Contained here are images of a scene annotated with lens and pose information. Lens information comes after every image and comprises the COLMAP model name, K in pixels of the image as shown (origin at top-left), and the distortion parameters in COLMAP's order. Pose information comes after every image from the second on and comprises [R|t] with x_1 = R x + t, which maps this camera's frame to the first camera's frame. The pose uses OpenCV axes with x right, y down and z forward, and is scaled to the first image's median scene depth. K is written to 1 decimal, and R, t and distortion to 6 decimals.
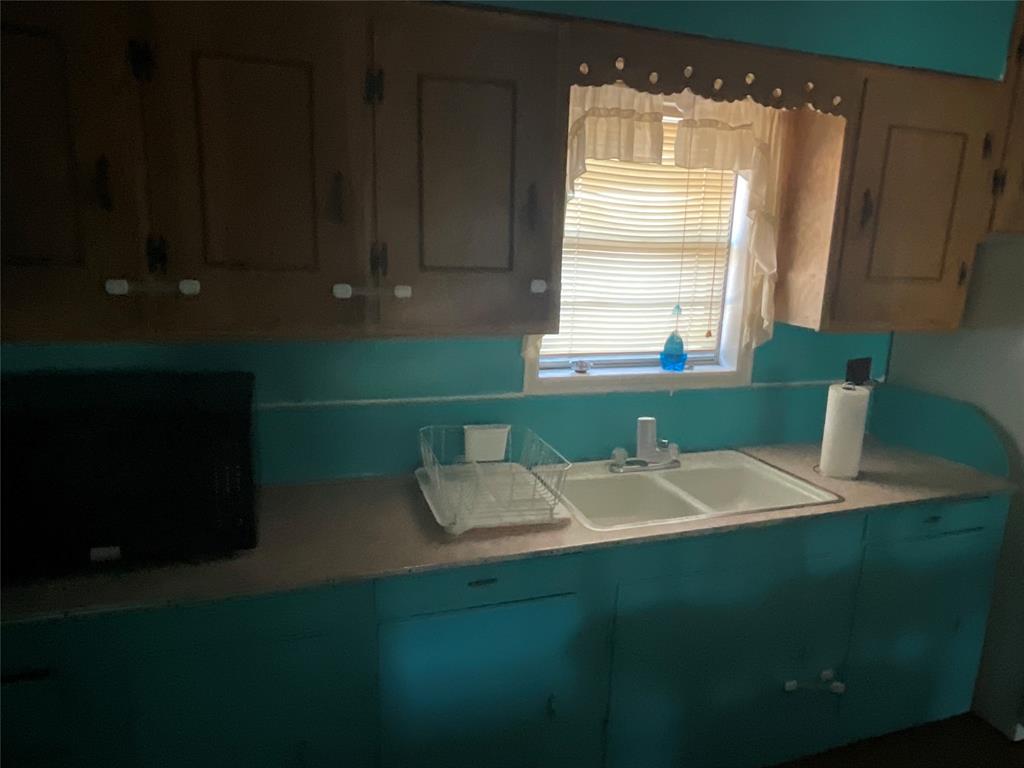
lens RADIAL K [[646.4, 0, 503.9], [0, 646.4, 386.9], [0, 0, 1]] dist [-0.002000, -0.004720]
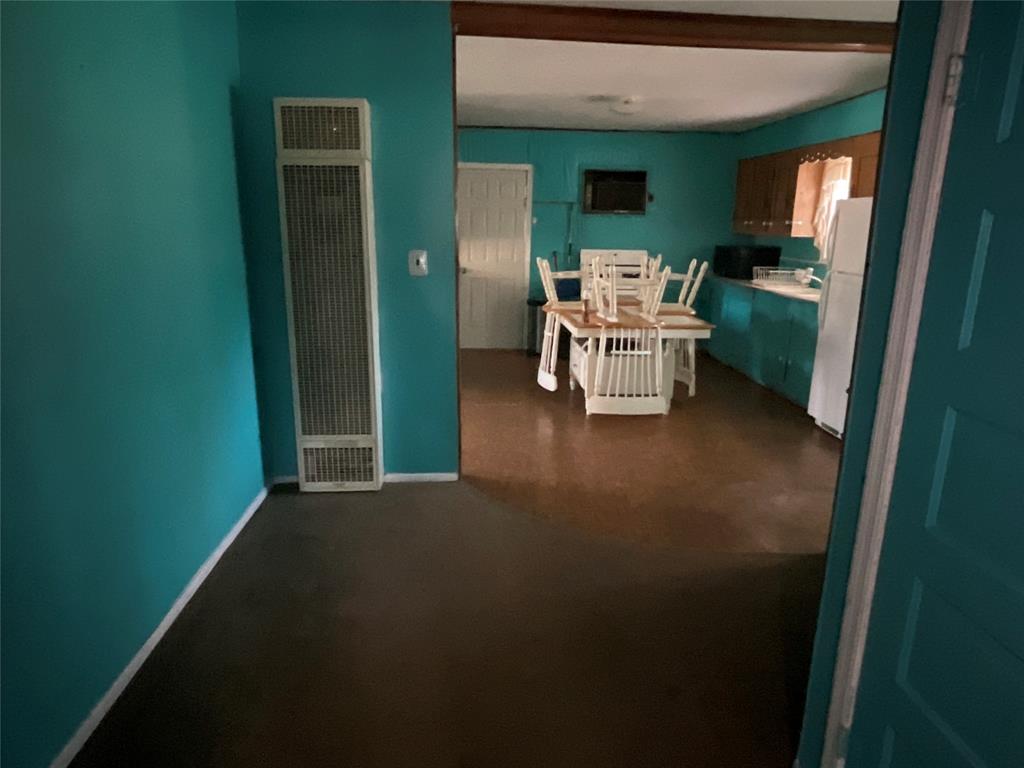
lens RADIAL K [[646.4, 0, 512.2], [0, 646.4, 387.2], [0, 0, 1]] dist [-0.002000, -0.004720]
pose [[-0.245869, 0.215156, -0.945123, 3.423264], [-0.222998, 0.936344, 0.271169, 0.058530], [0.943303, 0.277432, -0.182239, 0.407161]]
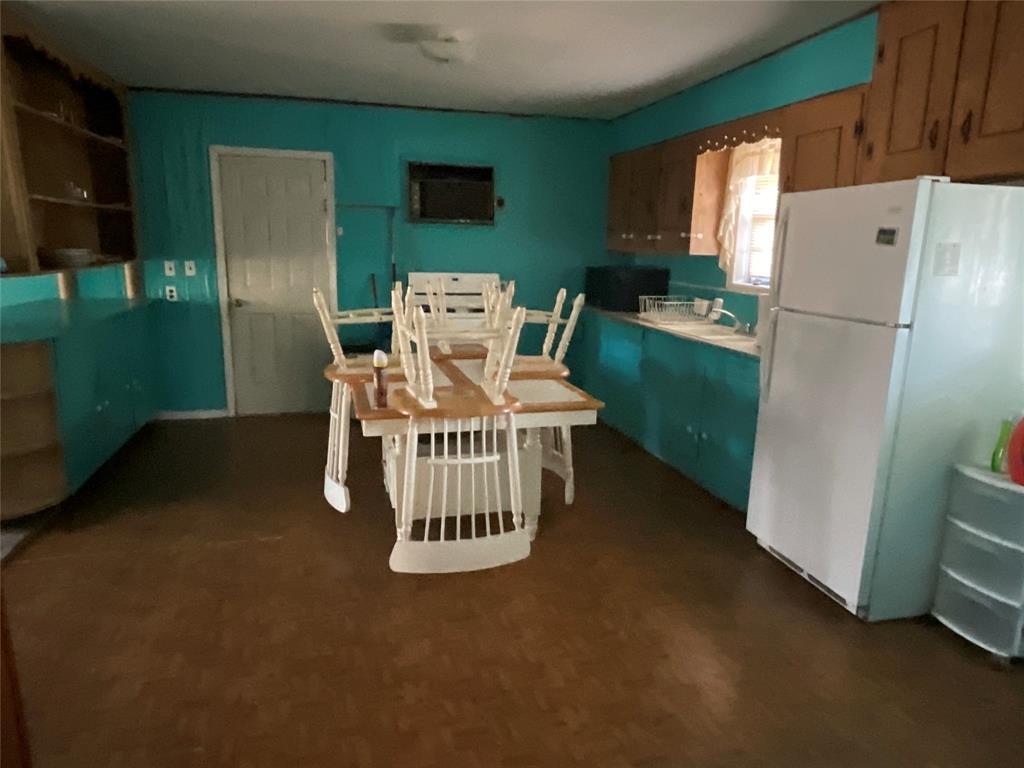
lens RADIAL K [[646.4, 0, 511.9], [0, 646.4, 387.2], [0, 0, 1]] dist [-0.002000, -0.004720]
pose [[-0.046804, 0.194505, -0.979784, 2.351311], [-0.229984, 0.952410, 0.200057, 0.055621], [0.972068, 0.234698, 0.000157, 0.411763]]
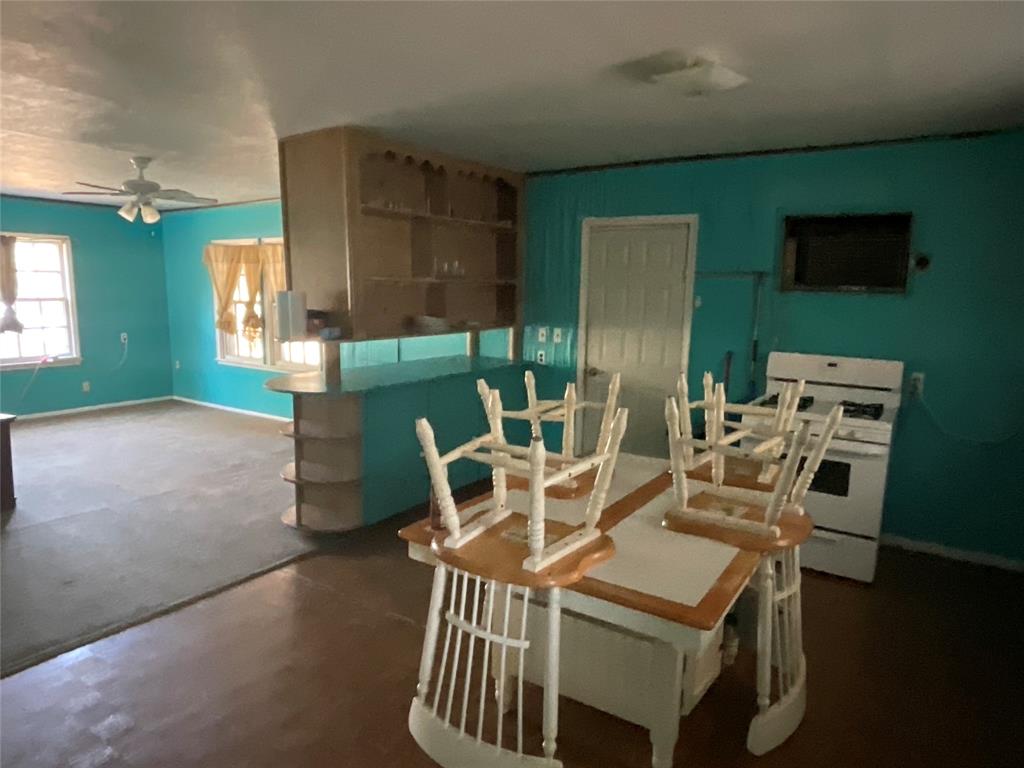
lens RADIAL K [[646.4, 0, 515.8], [0, 646.4, 384.8], [0, 0, 1]] dist [-0.002000, -0.004720]
pose [[-0.769610, 0.060071, -0.635682, 1.675627], [-0.168170, 0.941344, 0.292557, -0.142306], [0.615970, 0.332057, -0.714366, 0.922131]]
